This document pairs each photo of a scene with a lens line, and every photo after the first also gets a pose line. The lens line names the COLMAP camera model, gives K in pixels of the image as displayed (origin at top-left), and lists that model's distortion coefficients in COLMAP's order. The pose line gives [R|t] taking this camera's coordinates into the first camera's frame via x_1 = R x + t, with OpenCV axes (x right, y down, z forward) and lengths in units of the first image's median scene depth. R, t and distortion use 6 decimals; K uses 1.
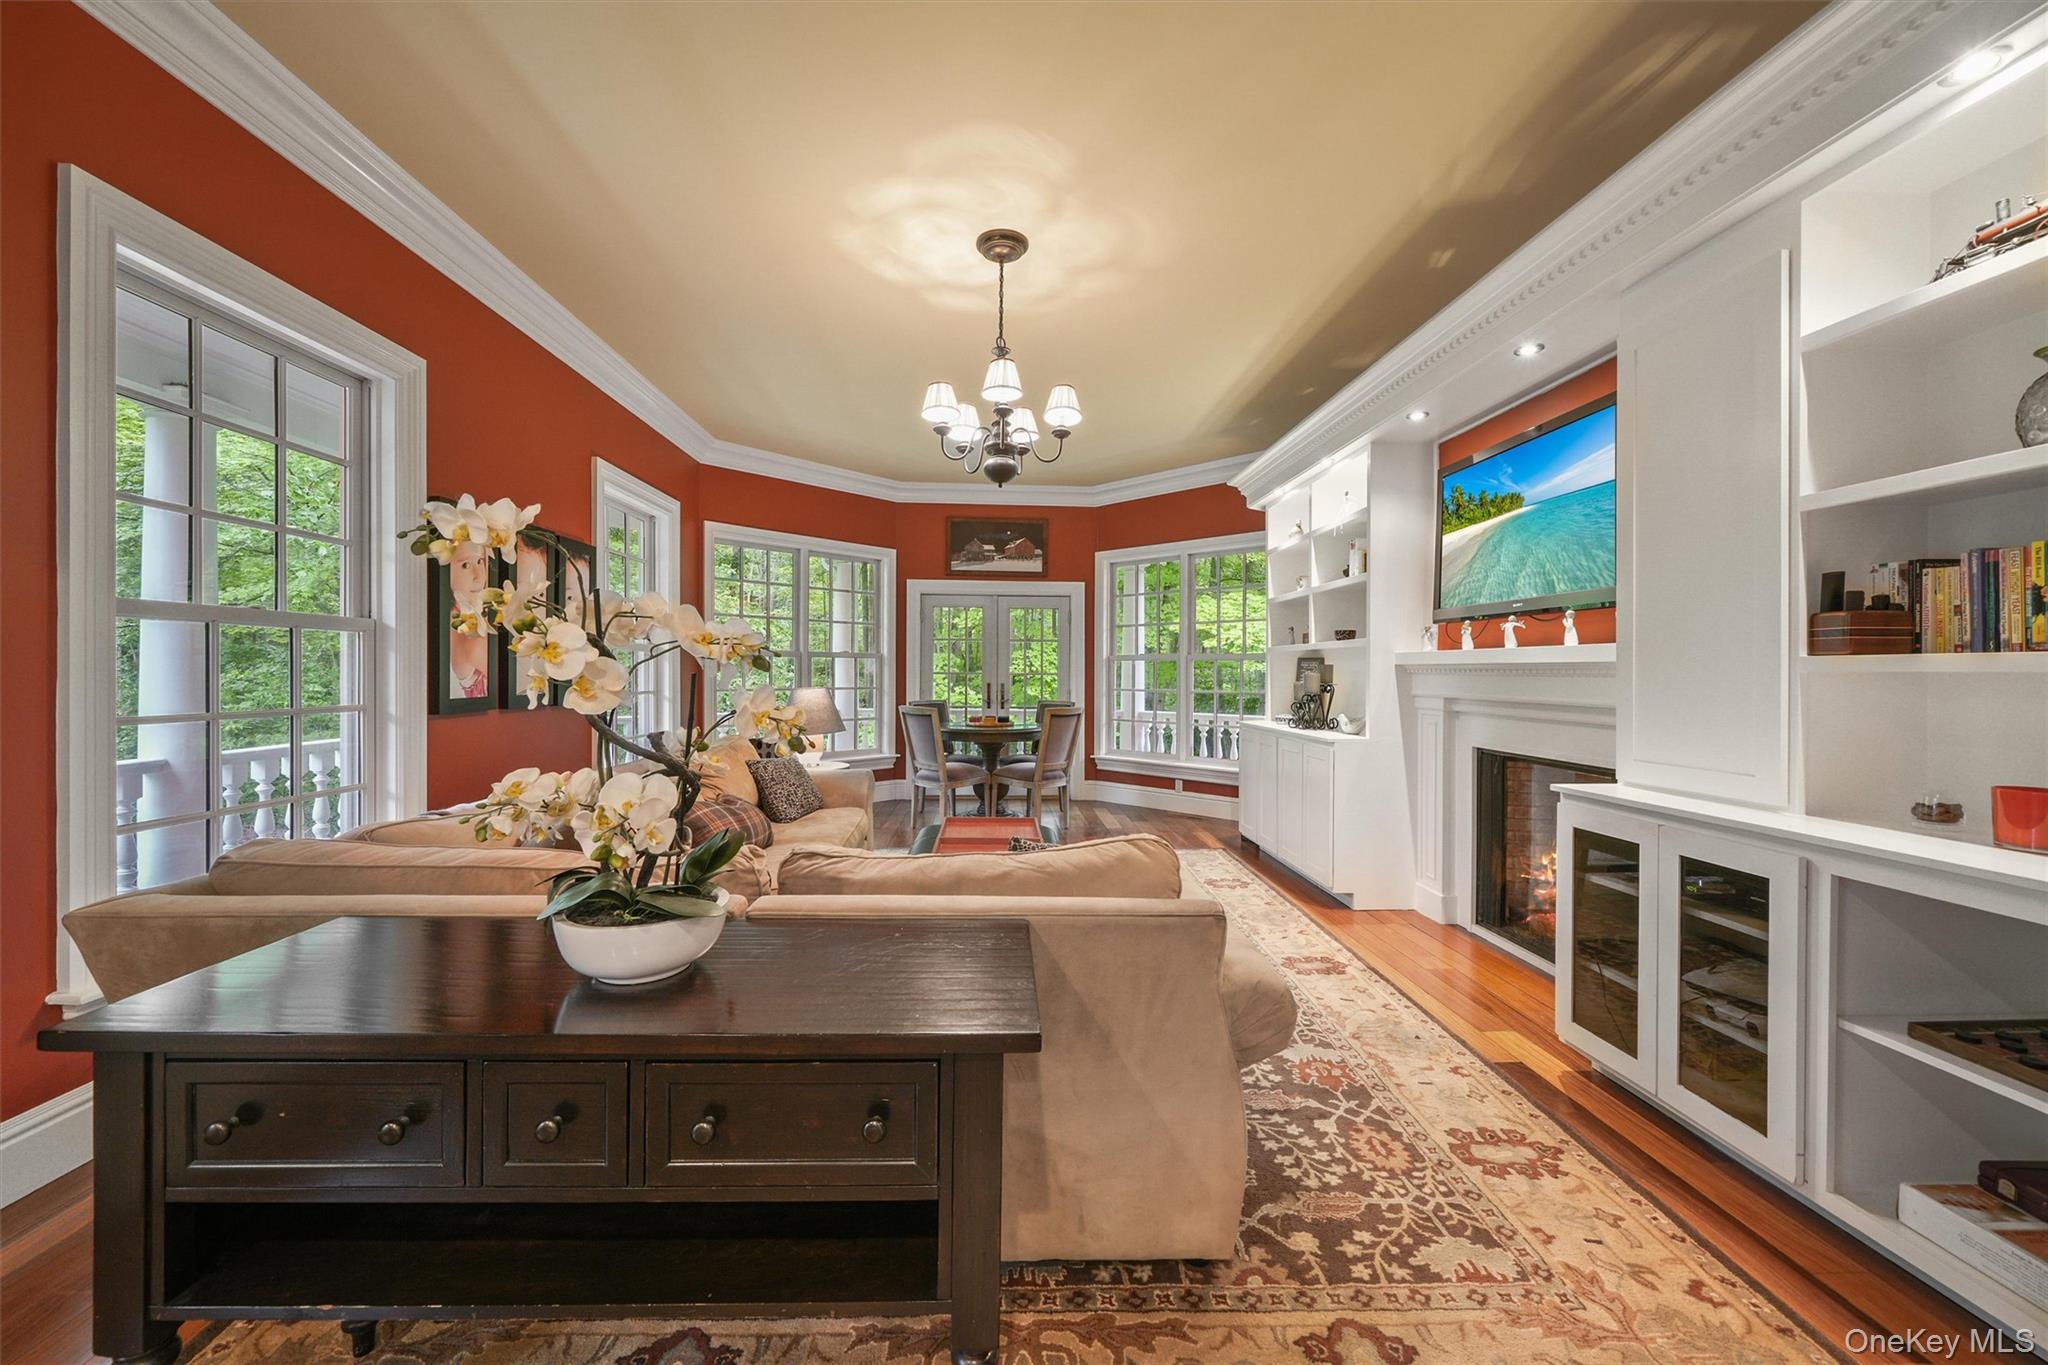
lens RADIAL K [[862.0, 0, 1014.0], [0, 862.0, 675.0], [0, 0, 1]] dist [-0.000874, -0.000520]
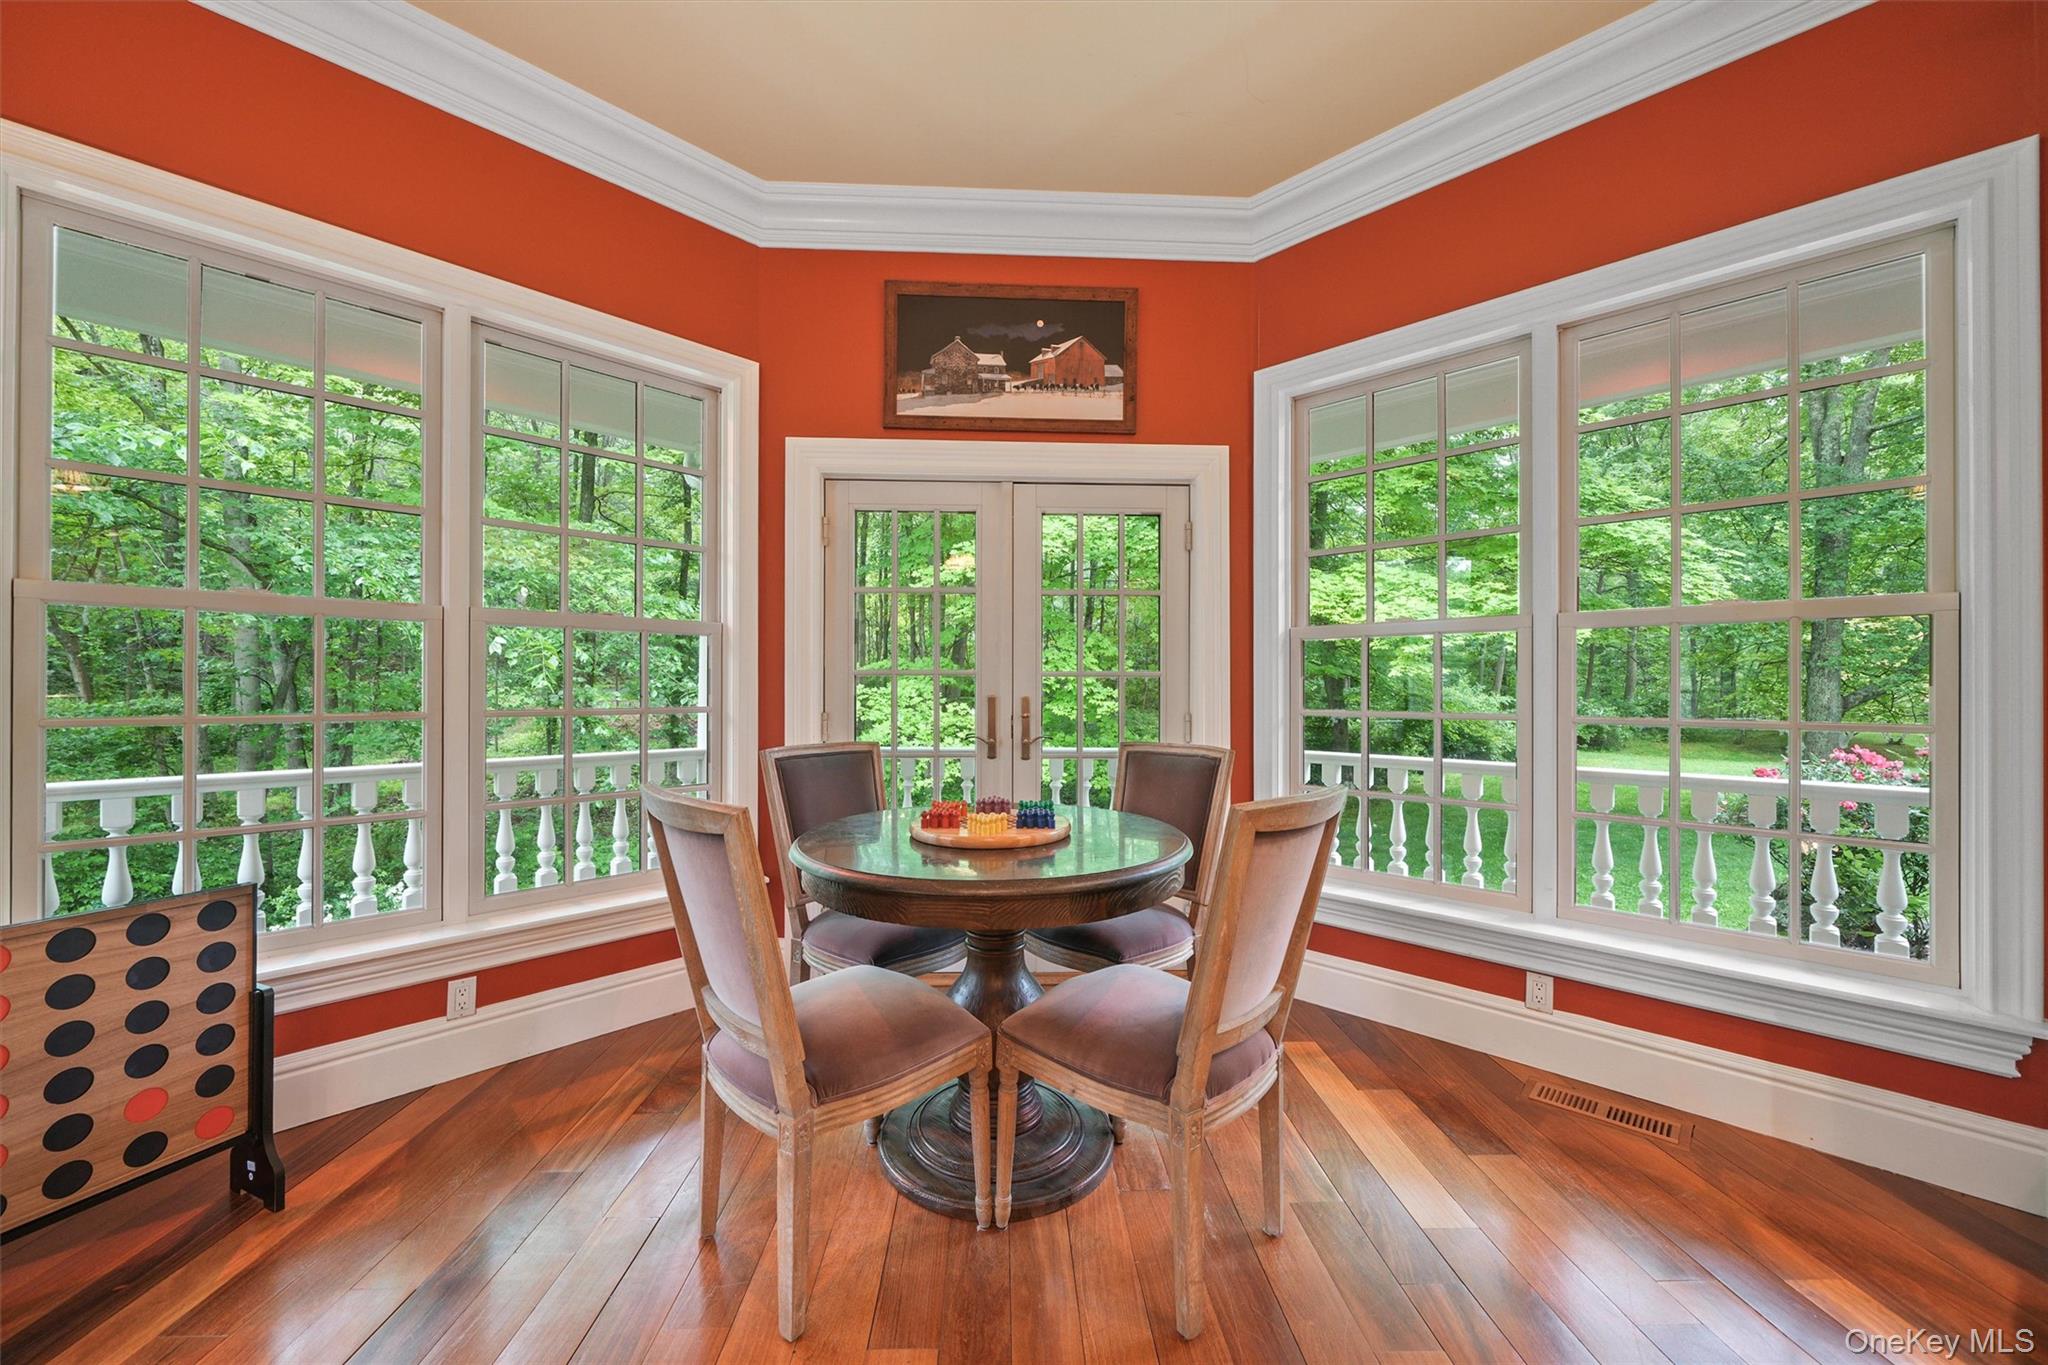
lens RADIAL K [[862.0, 0, 1014.0], [0, 862.0, 675.0], [0, 0, 1]] dist [-0.000874, -0.000520]
pose [[0.999951, -0.000607, -0.009893, -0.014529], [0.000345, 0.999651, -0.026423, 0.009919], [0.009906, 0.026419, 0.999602, 0.601501]]
